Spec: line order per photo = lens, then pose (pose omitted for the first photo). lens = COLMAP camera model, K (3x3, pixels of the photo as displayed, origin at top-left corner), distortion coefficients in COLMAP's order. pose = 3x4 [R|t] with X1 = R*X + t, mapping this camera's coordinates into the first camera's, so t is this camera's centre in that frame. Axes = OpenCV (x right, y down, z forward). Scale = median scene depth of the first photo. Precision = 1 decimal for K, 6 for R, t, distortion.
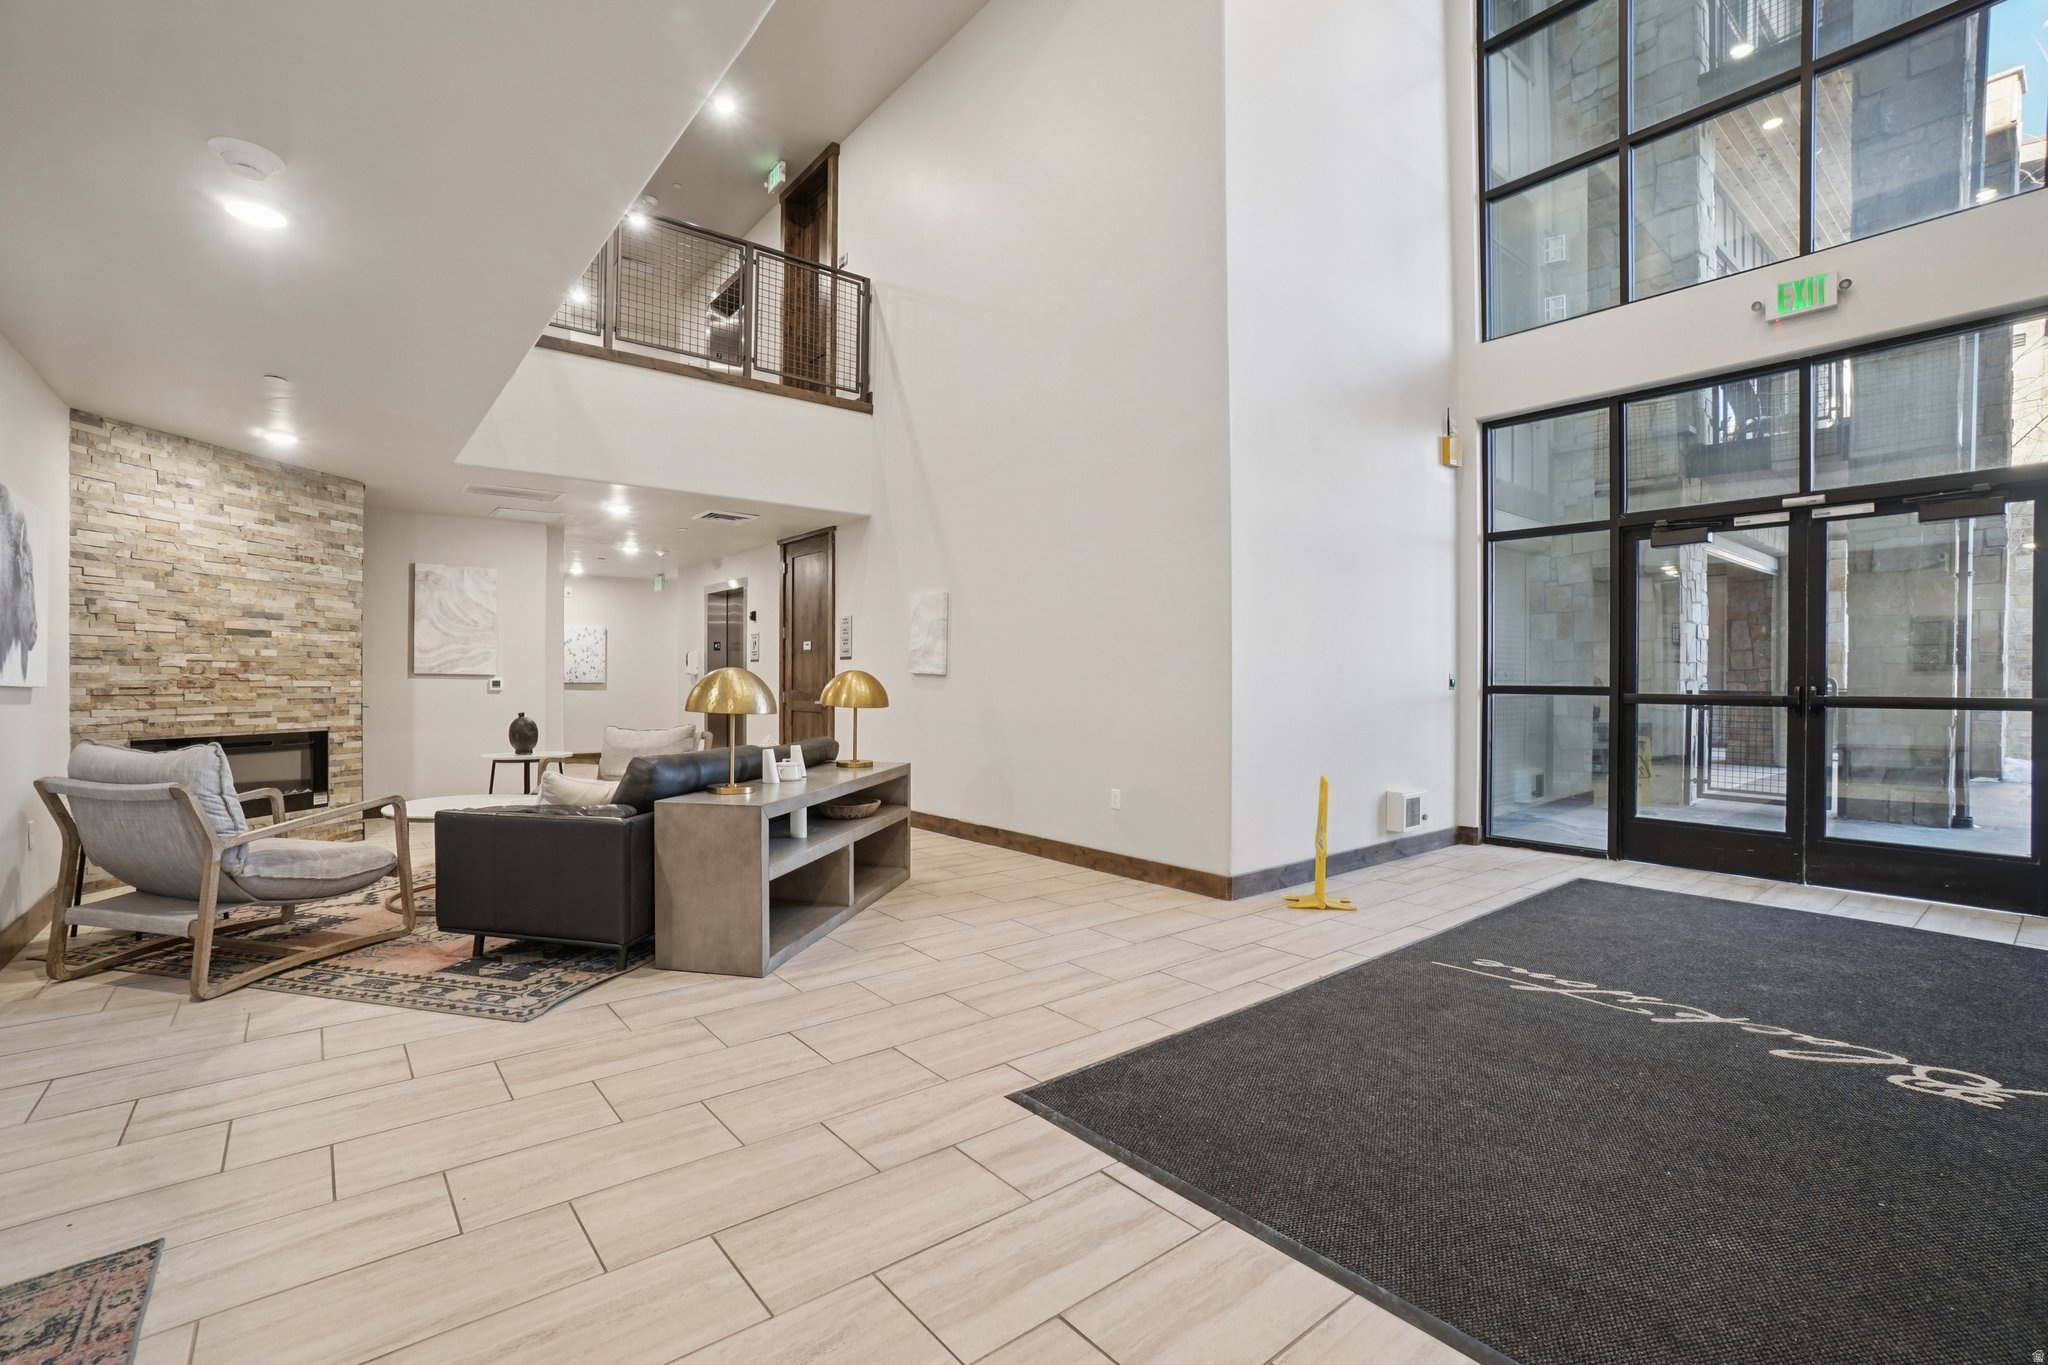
lens RADIAL K [[885.0, 0, 1024.0], [0, 885.0, 682.5], [0, 0, 1]] dist [-0.043843, 0.000114]
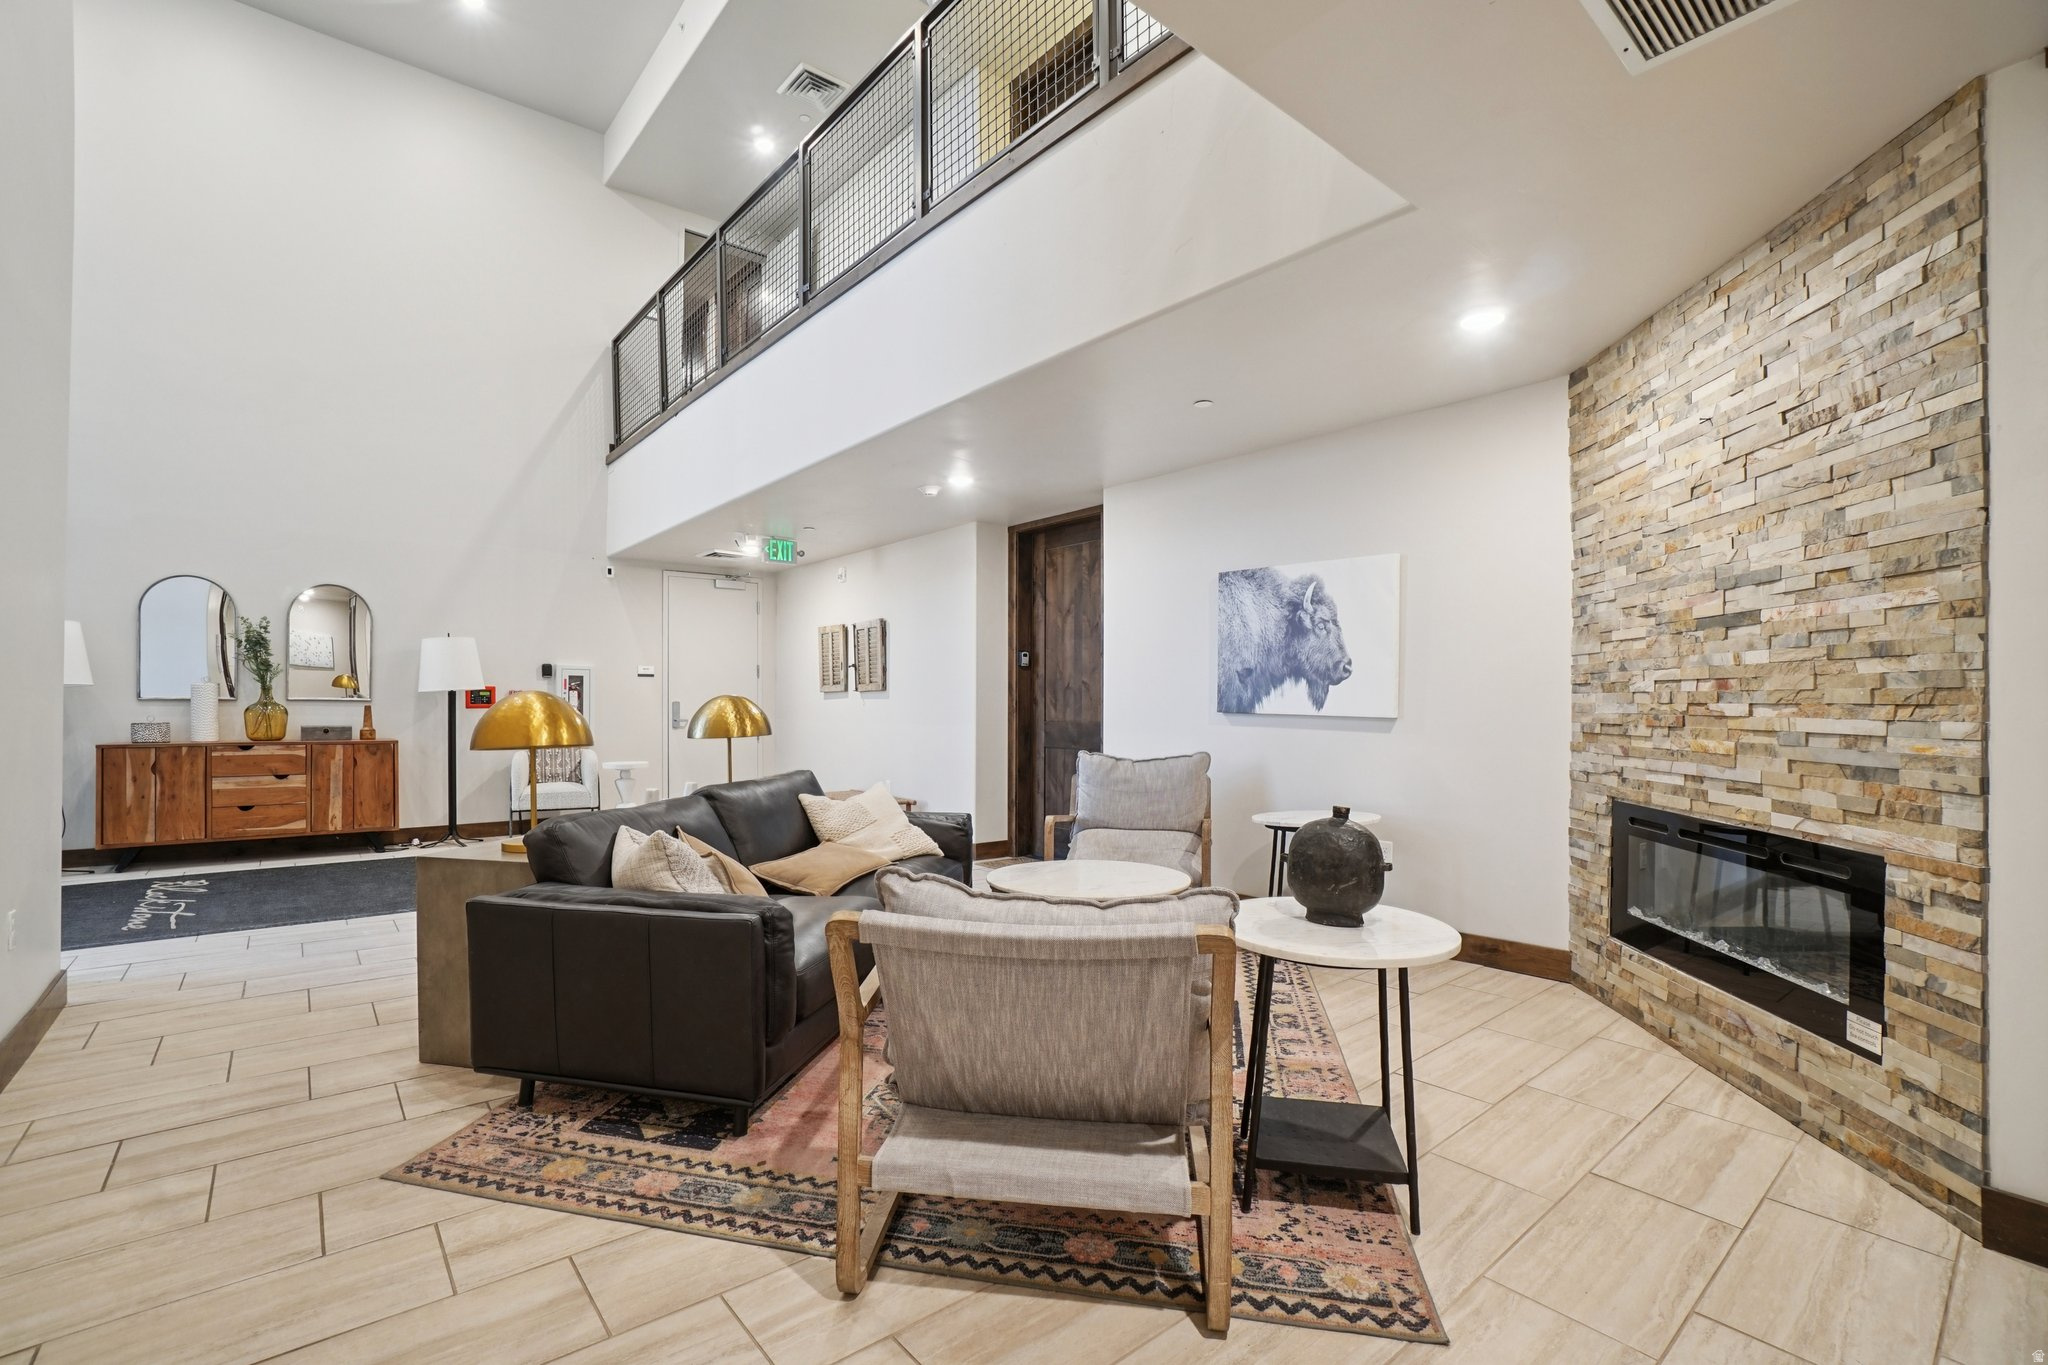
lens RADIAL K [[885.0, 0, 1024.0], [0, 885.0, 682.5], [0, 0, 1]] dist [-0.043843, 0.000114]
pose [[-0.999890, -0.005905, -0.013603, -0.461736], [-0.005621, 0.999766, -0.020873, -0.008762], [0.013723, -0.020794, -0.999690, 1.410886]]
